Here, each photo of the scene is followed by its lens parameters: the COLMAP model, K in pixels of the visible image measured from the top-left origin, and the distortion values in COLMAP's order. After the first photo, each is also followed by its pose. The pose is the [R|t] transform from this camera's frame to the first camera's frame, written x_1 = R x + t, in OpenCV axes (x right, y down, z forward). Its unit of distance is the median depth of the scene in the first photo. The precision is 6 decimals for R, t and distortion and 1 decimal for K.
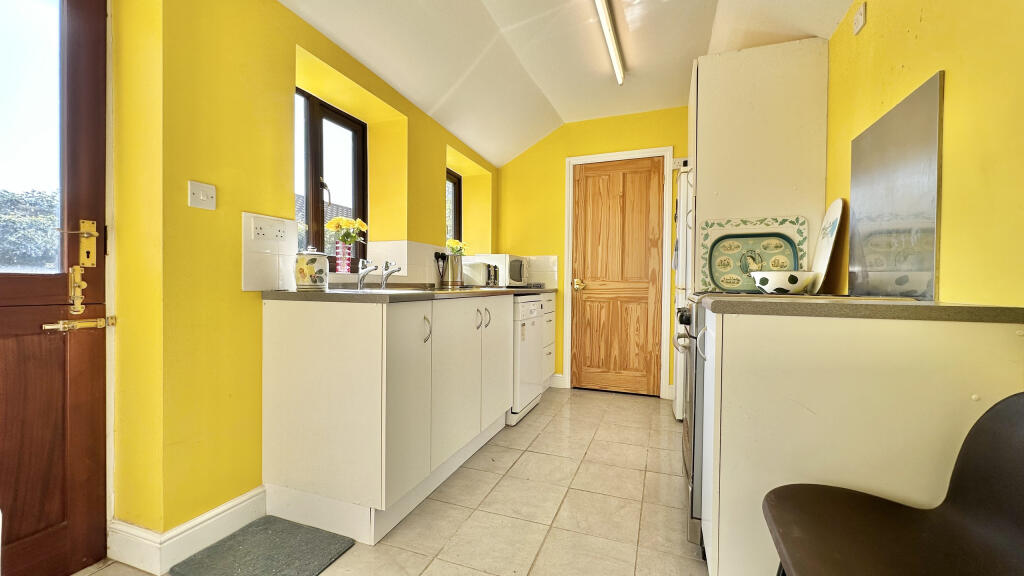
lens RADIAL K [[409.4, 0, 512.0], [0, 409.4, 288.0], [0, 0, 1]] dist [-0.001610, 0.000220]
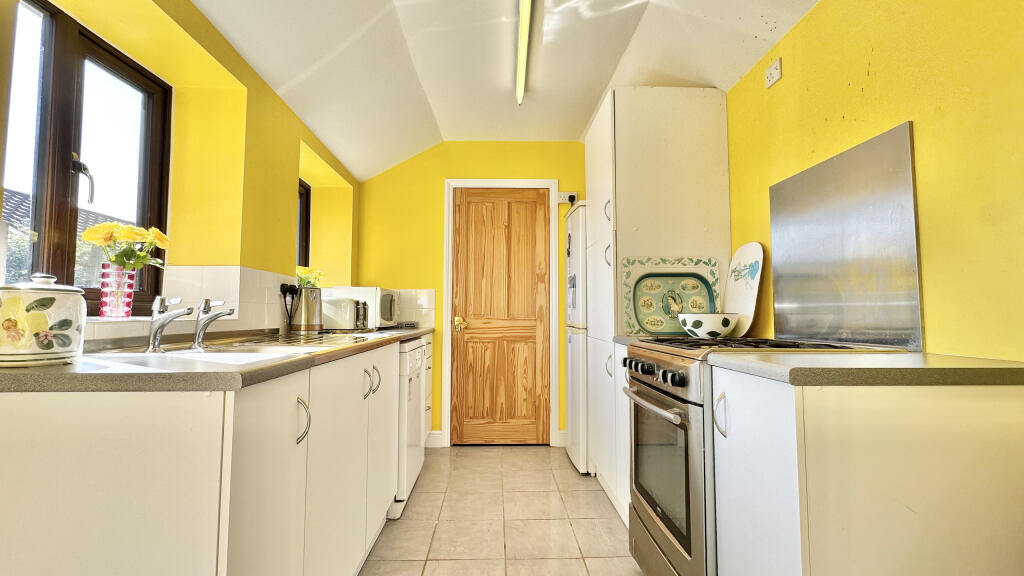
lens RADIAL K [[409.4, 0, 512.0], [0, 409.4, 288.0], [0, 0, 1]] dist [-0.001610, 0.000220]
pose [[0.921649, 0.016655, 0.387666, -0.098165], [0.012061, 0.997366, -0.071524, -0.025712], [-0.387836, 0.070596, 0.919021, 0.202599]]
